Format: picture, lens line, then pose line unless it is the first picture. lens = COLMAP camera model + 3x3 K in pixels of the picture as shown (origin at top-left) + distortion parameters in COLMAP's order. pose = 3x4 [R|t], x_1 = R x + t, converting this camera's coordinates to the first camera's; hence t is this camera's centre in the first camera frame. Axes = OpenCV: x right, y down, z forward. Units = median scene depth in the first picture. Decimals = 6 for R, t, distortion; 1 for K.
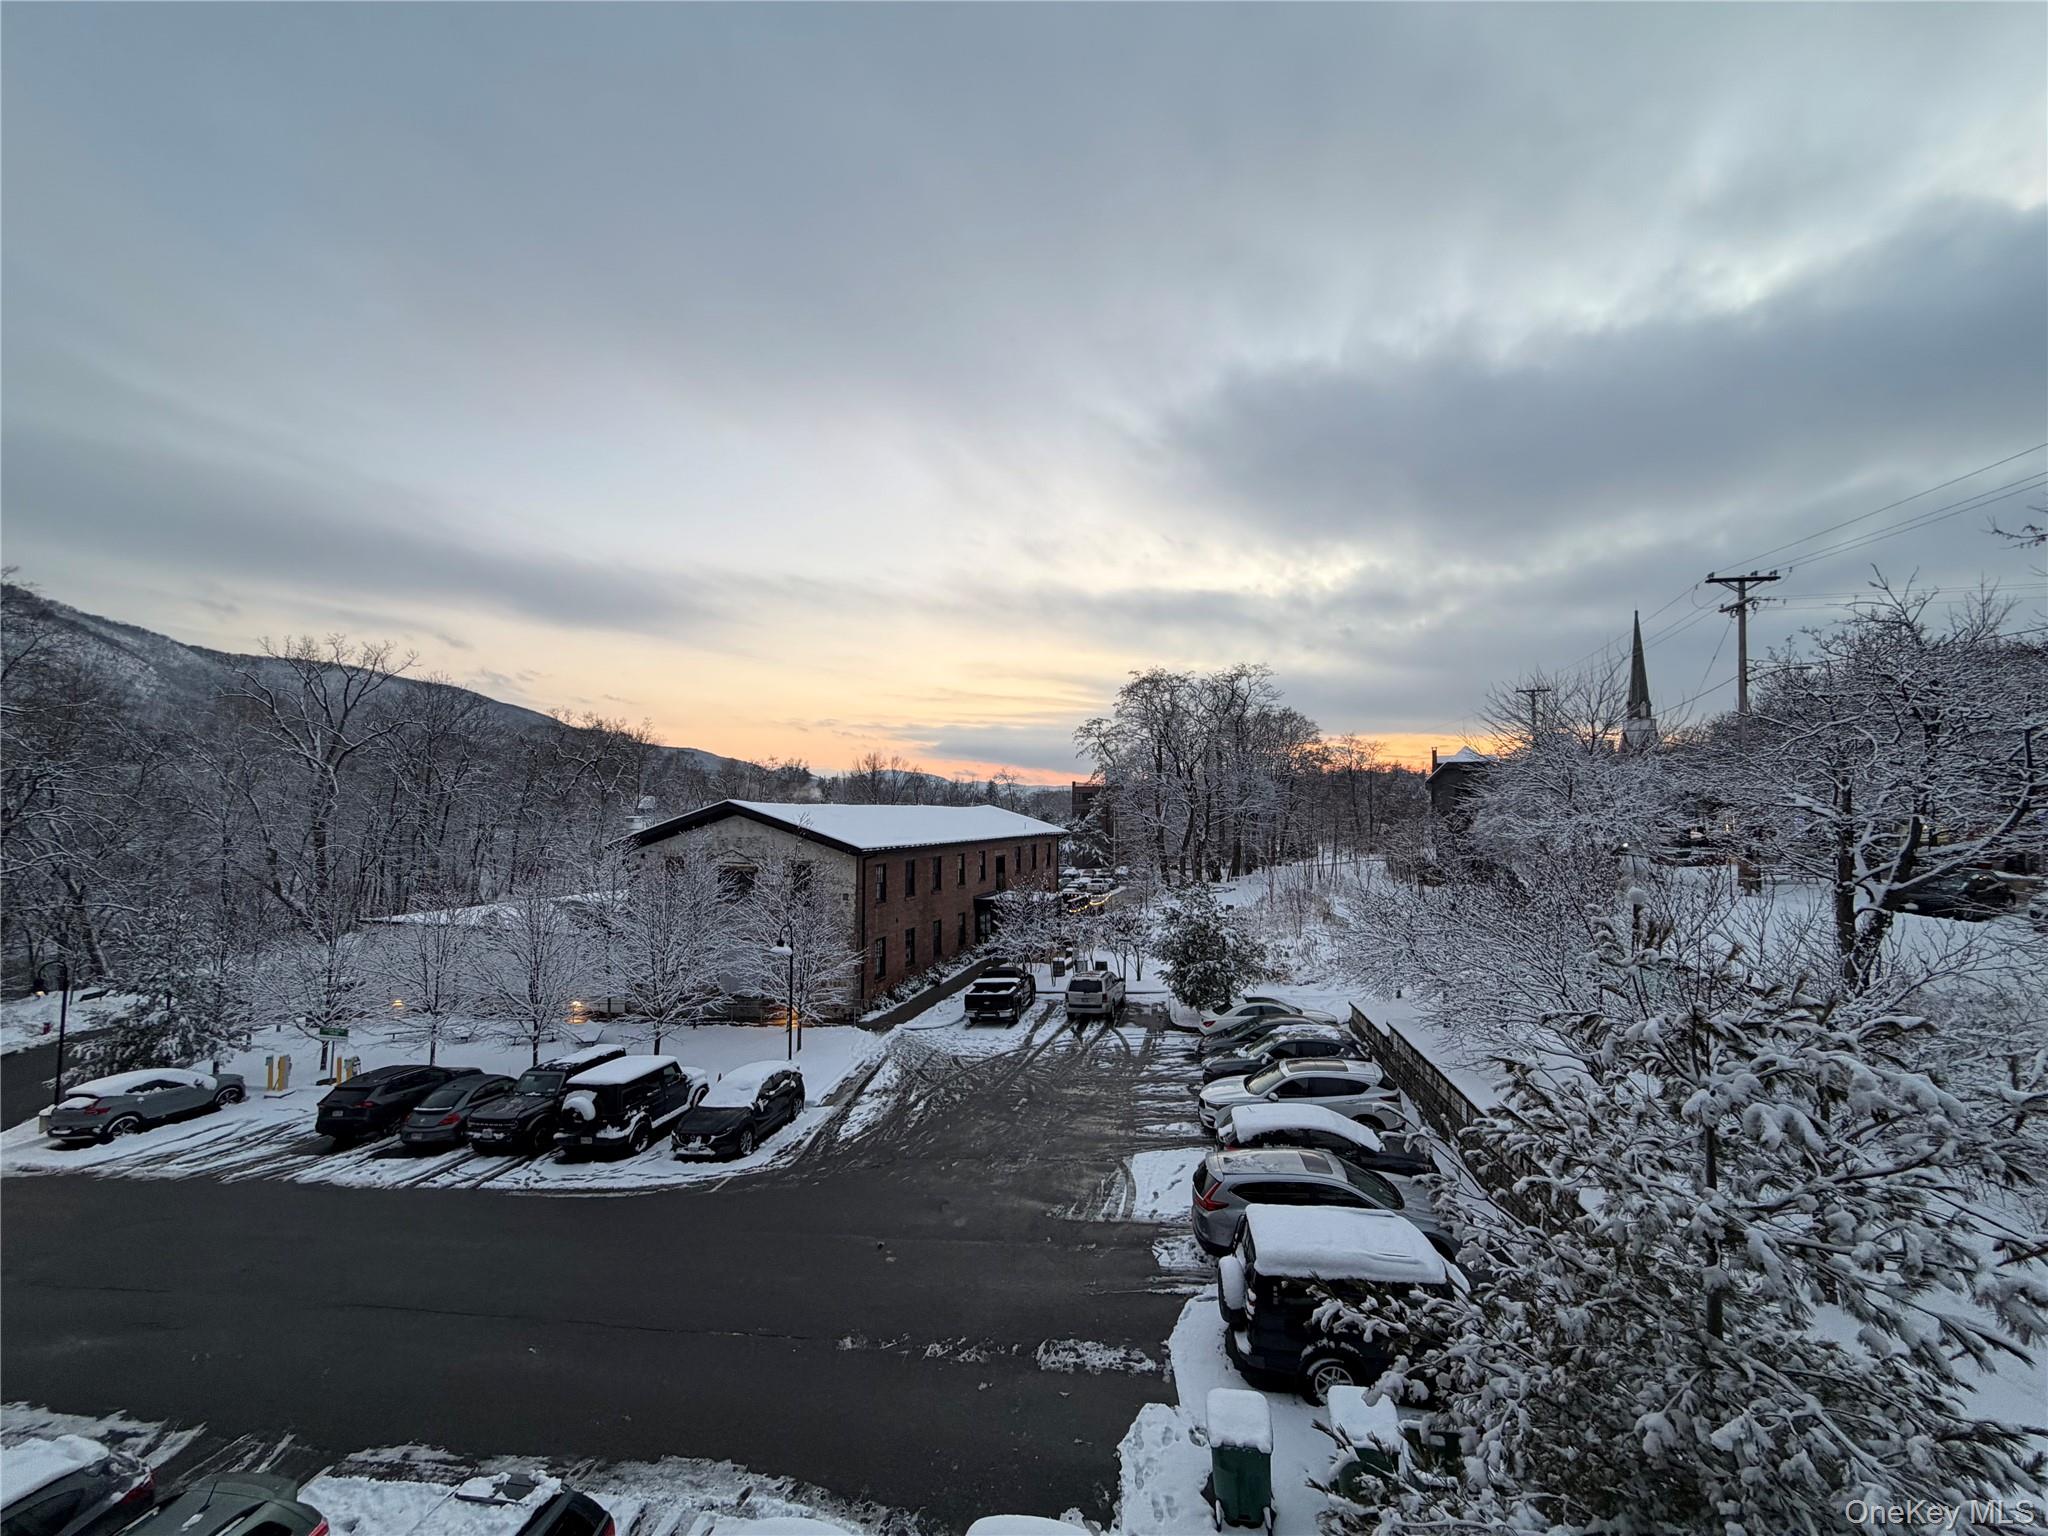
lens RADIAL K [[814.9, 0, 1012.0], [0, 814.9, 769.1], [0, 0, 1]] dist [0.000144, -0.000265]
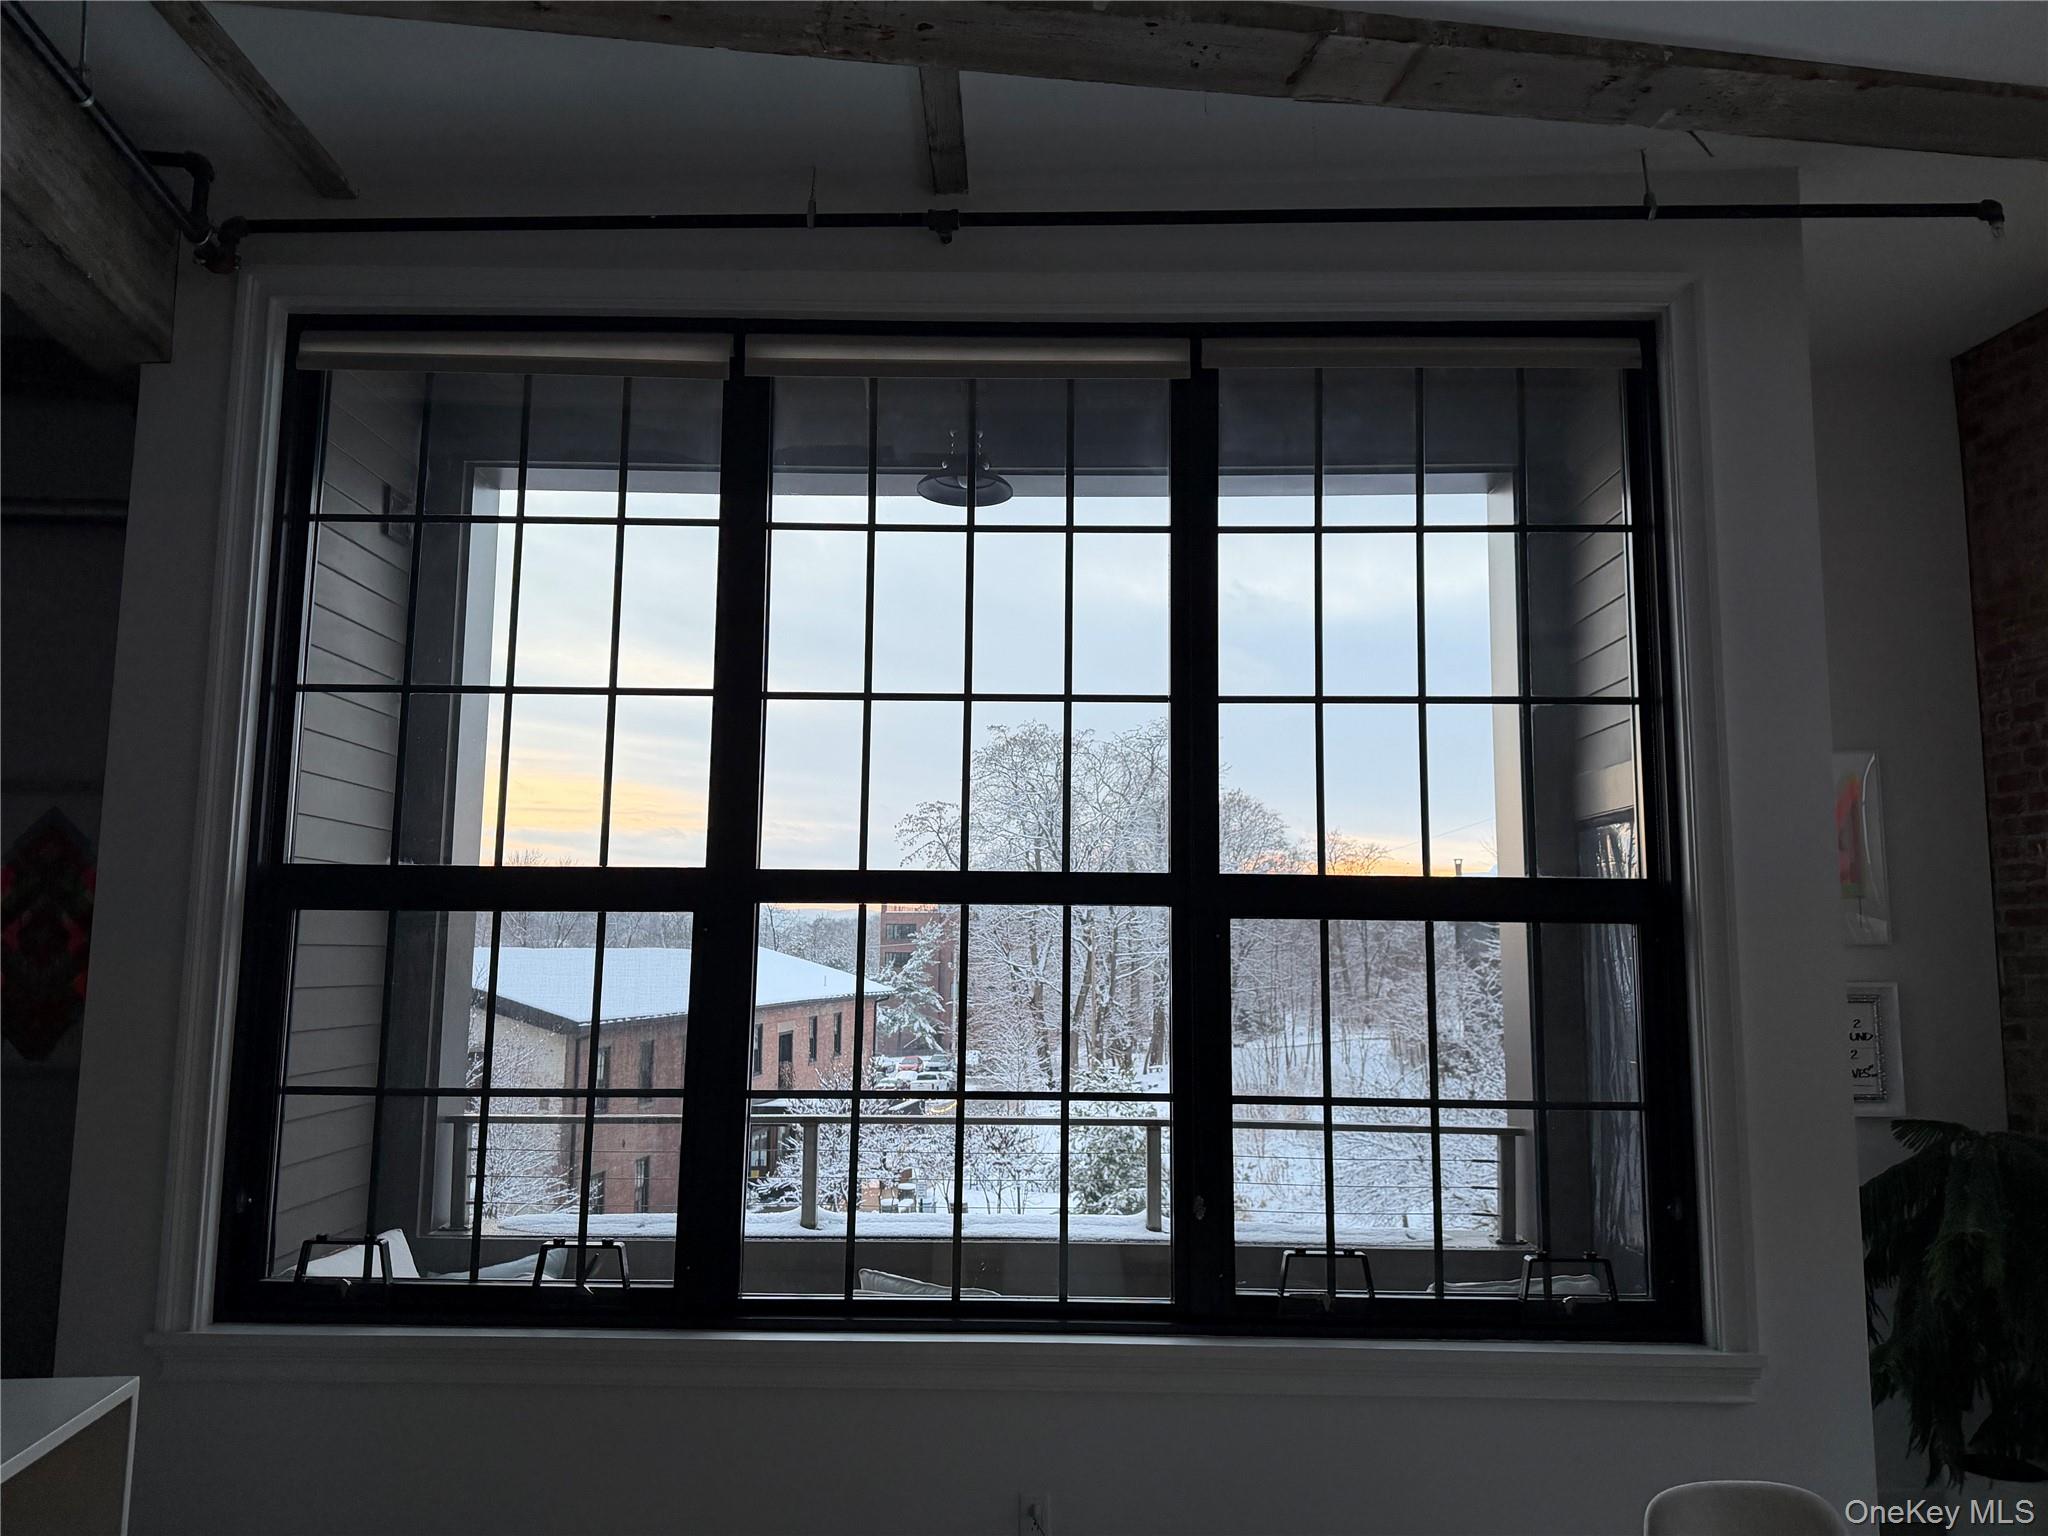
lens RADIAL K [[1428.7, 0, 1018.7], [0, 1428.7, 760.1], [0, 0, 1]] dist [0.088637, -0.034663]
pose [[0.984133, 0.025552, 0.175580, -0.053035], [-0.010757, 0.996348, -0.084705, -0.008684], [-0.177103, 0.081472, 0.980814, -0.128713]]
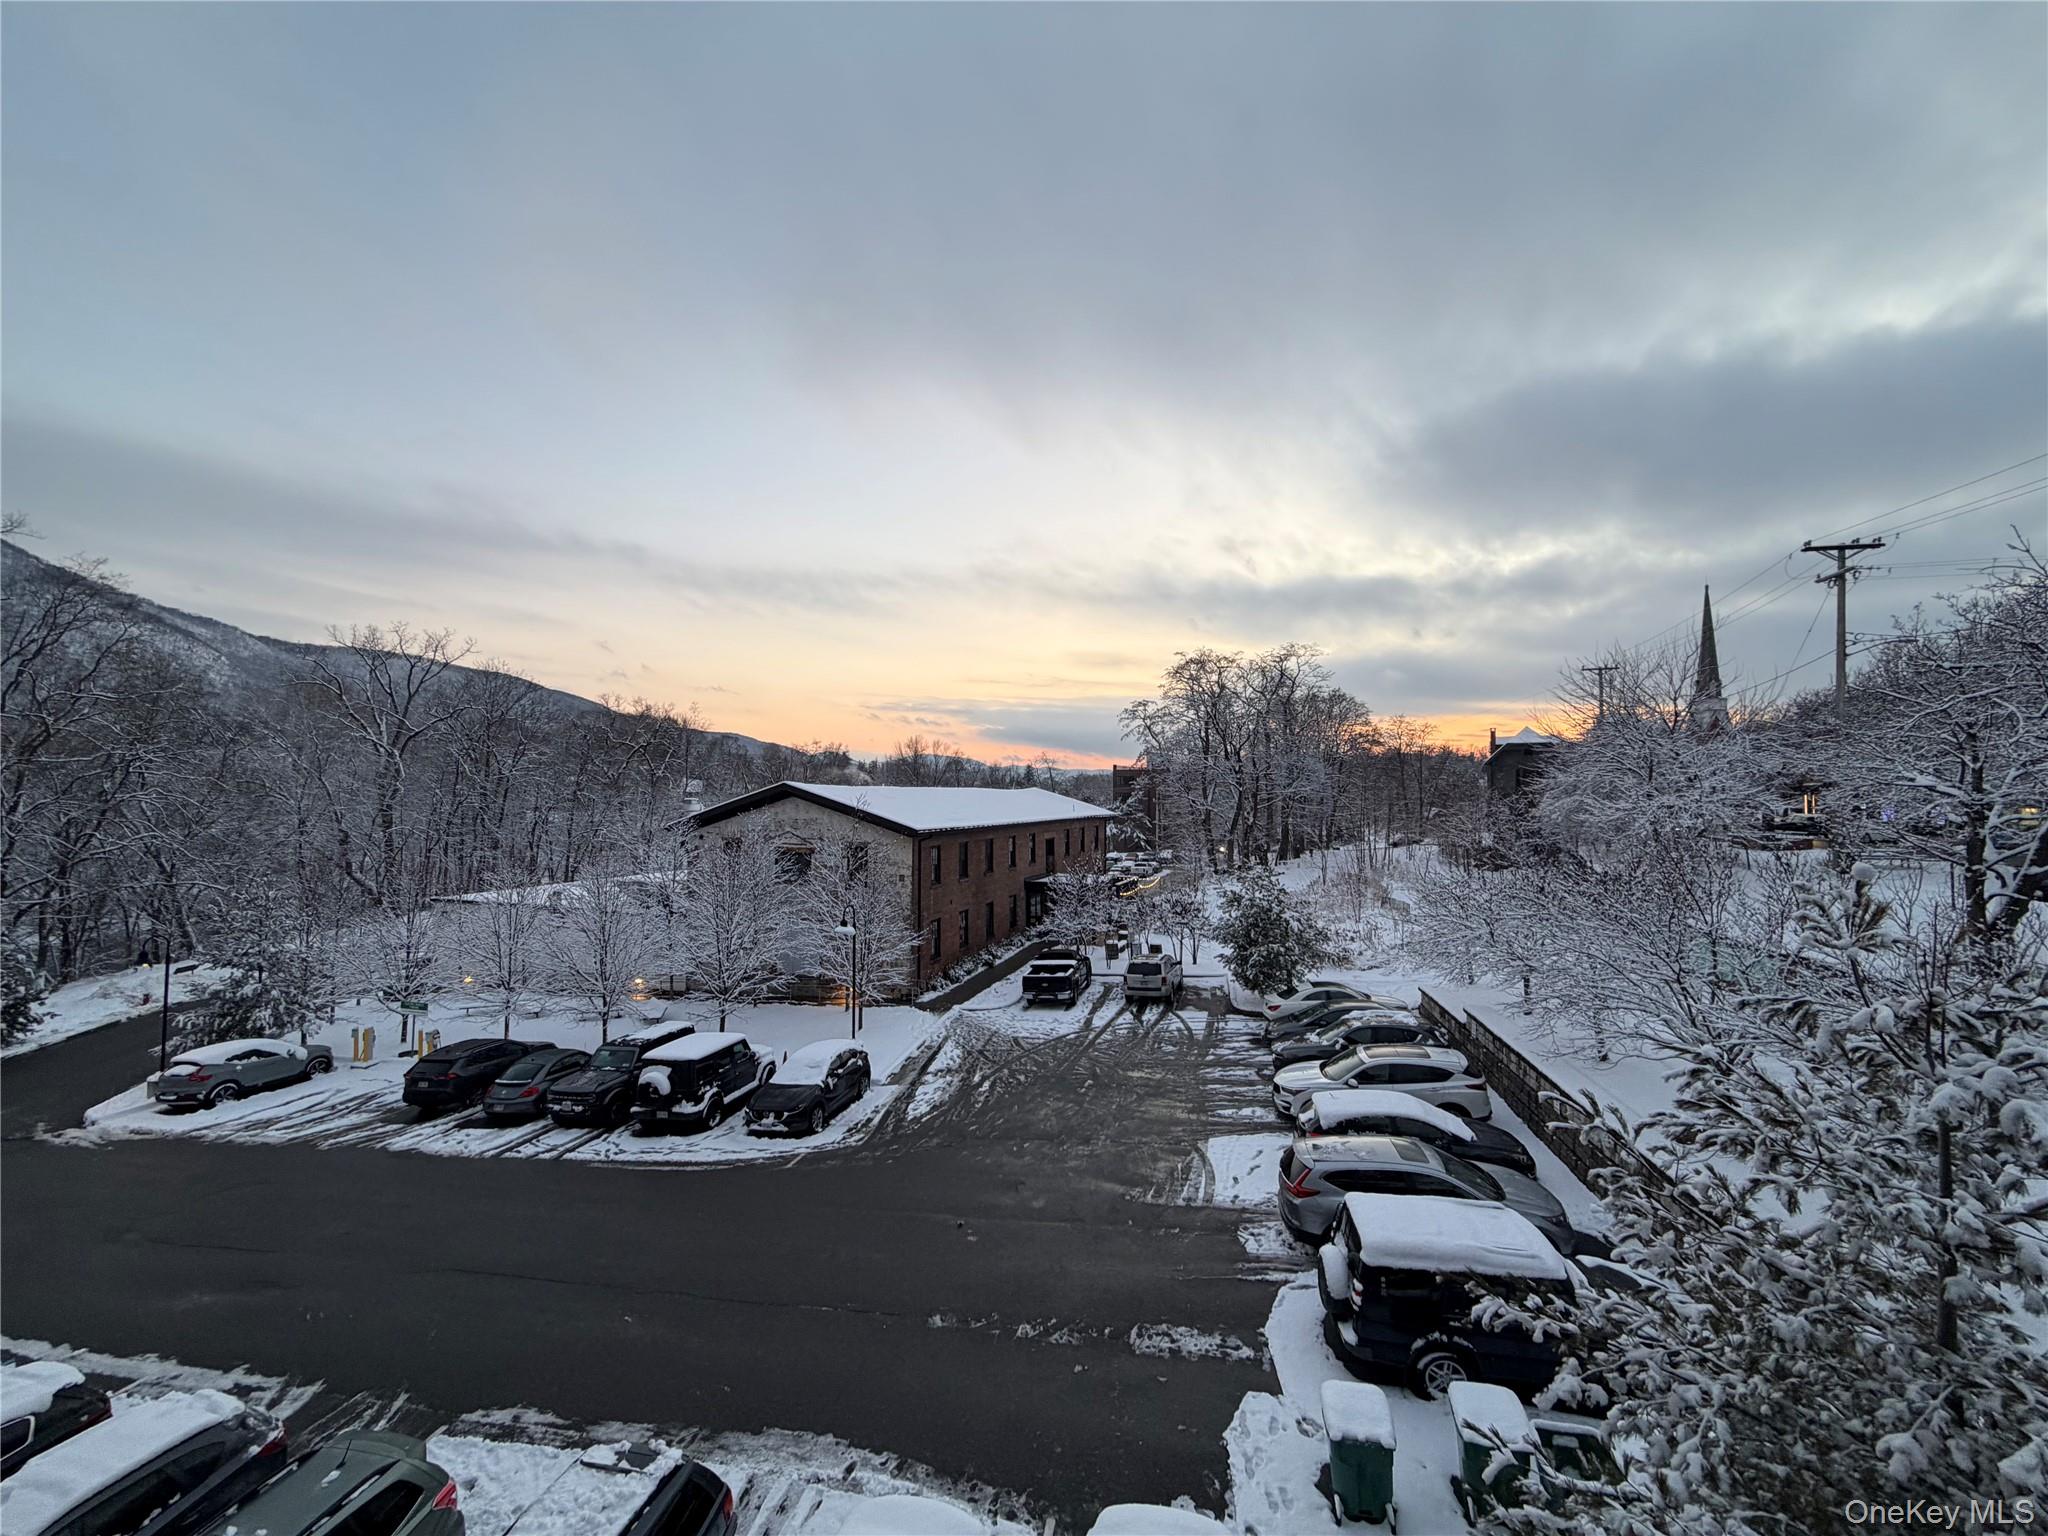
lens RADIAL K [[814.9, 0, 1011.5], [0, 814.9, 770.0], [0, 0, 1]] dist [0.000144, -0.000265]
pose [[0.998960, -0.001367, -0.045582, -0.022893], [0.002318, 0.999781, 0.020819, 0.003195], [0.045543, -0.020903, 0.998744, 0.007555]]
